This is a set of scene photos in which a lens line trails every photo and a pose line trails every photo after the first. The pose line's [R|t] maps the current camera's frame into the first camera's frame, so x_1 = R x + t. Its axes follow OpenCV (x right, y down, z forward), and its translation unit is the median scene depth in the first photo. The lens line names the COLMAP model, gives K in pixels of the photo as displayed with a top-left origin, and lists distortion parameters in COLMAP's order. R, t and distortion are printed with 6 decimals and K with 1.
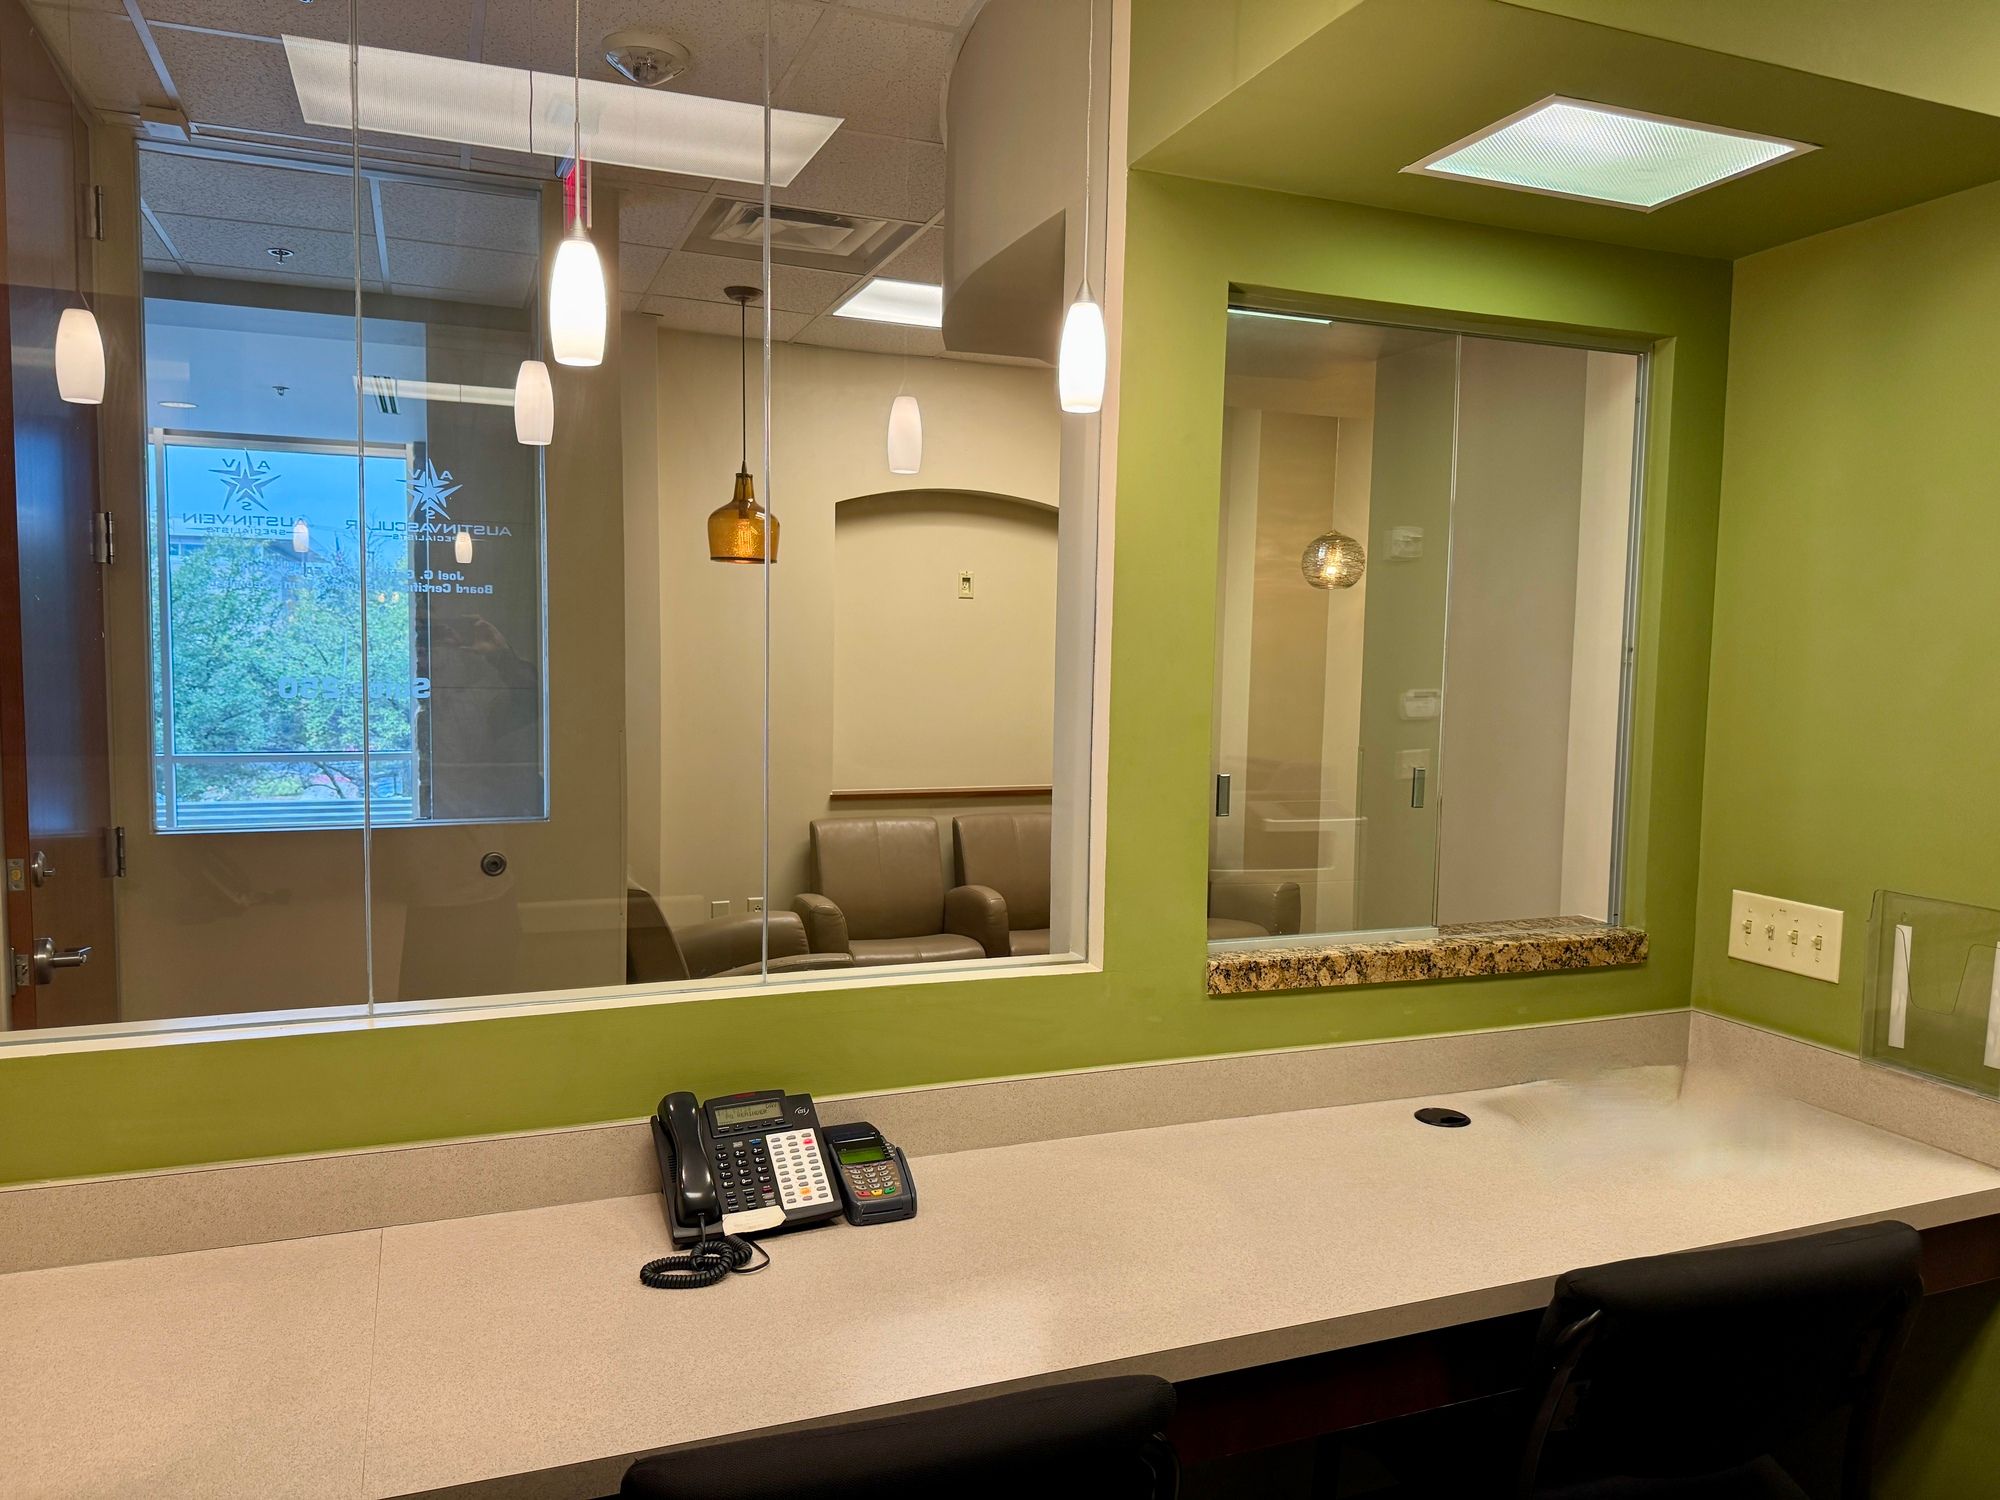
lens RADIAL K [[1418.0, 0, 1000.0], [0, 1418.0, 750.0], [0, 0, 1]] dist [0.001148, -0.000703]
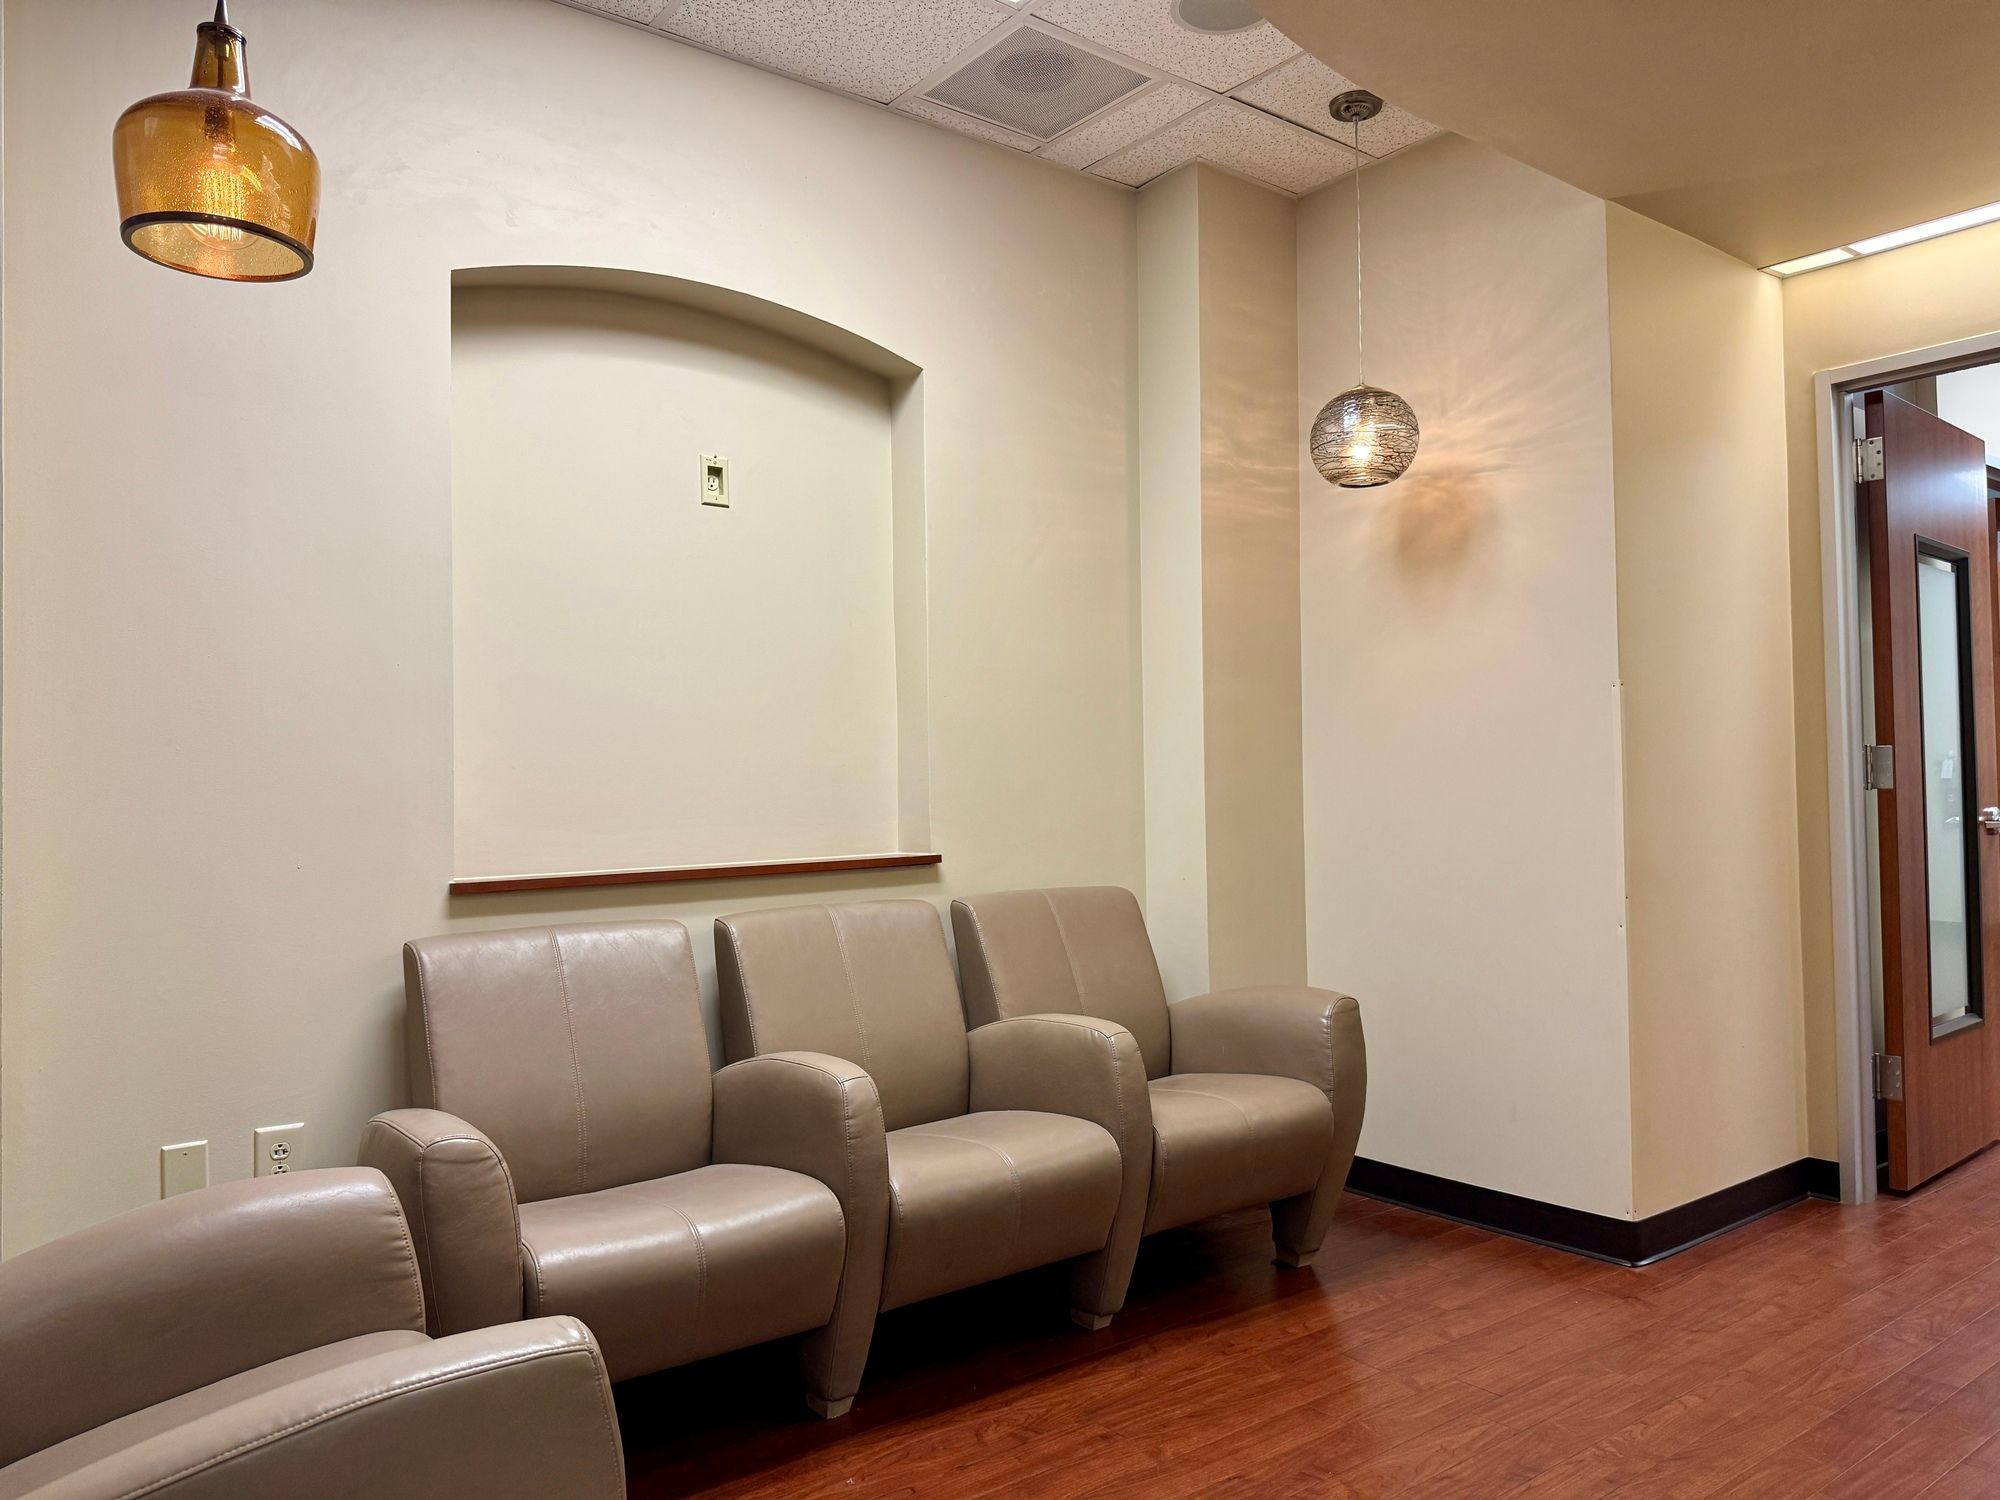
lens RADIAL K [[1359.7, 0, 1000.0], [0, 1359.7, 750.0], [0, 0, 1]] dist [-0.000782, -0.003707]
pose [[0.955258, -0.026350, 0.294598, -0.078387], [0.060630, 0.992318, -0.107840, 0.047137], [-0.289493, 0.120876, 0.949517, 0.525056]]
